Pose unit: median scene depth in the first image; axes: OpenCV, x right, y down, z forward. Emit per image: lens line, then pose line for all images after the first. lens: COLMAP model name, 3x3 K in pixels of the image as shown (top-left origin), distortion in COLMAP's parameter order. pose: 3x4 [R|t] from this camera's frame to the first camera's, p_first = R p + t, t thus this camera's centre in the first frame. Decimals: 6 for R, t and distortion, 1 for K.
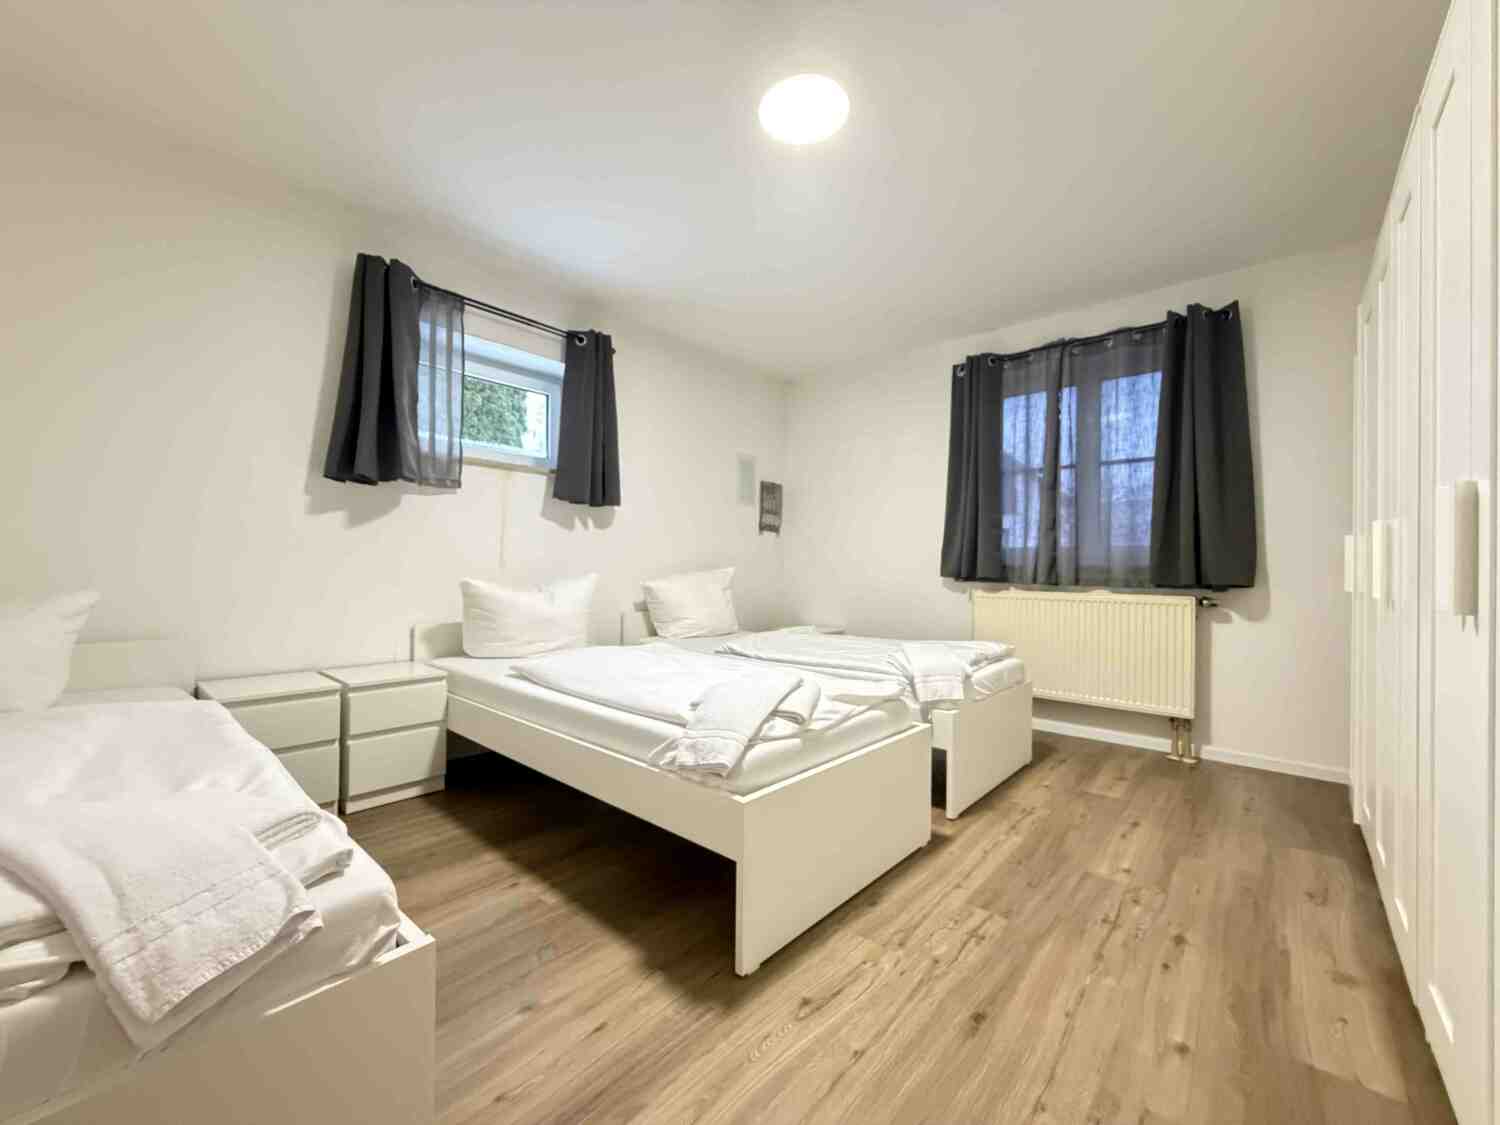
lens RADIAL K [[599.5, 0, 747.8], [0, 599.5, 558.7], [0, 0, 1]] dist [-0.000516, 0.000266]
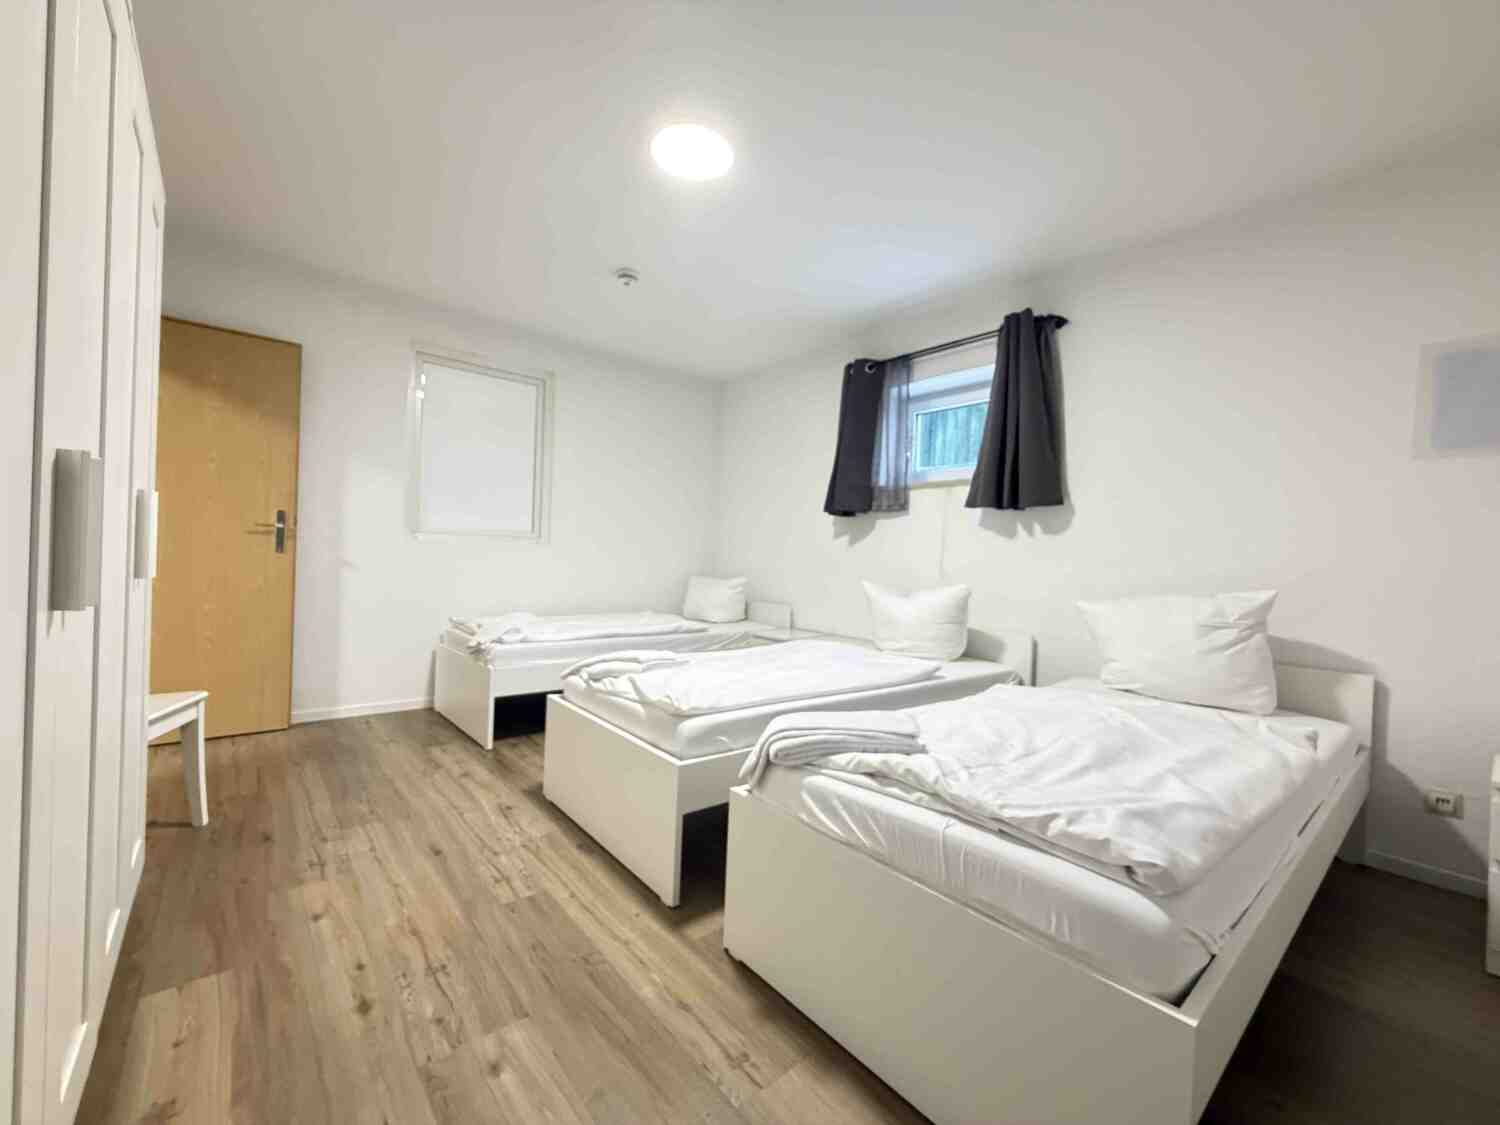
lens RADIAL K [[599.5, 0, 747.8], [0, 599.5, 558.7], [0, 0, 1]] dist [-0.000516, 0.000266]
pose [[-0.143565, -0.018653, -0.989465, 1.289162], [-0.026100, 0.999546, -0.015056, 0.014837], [0.989297, 0.023664, -0.143986, 1.423814]]
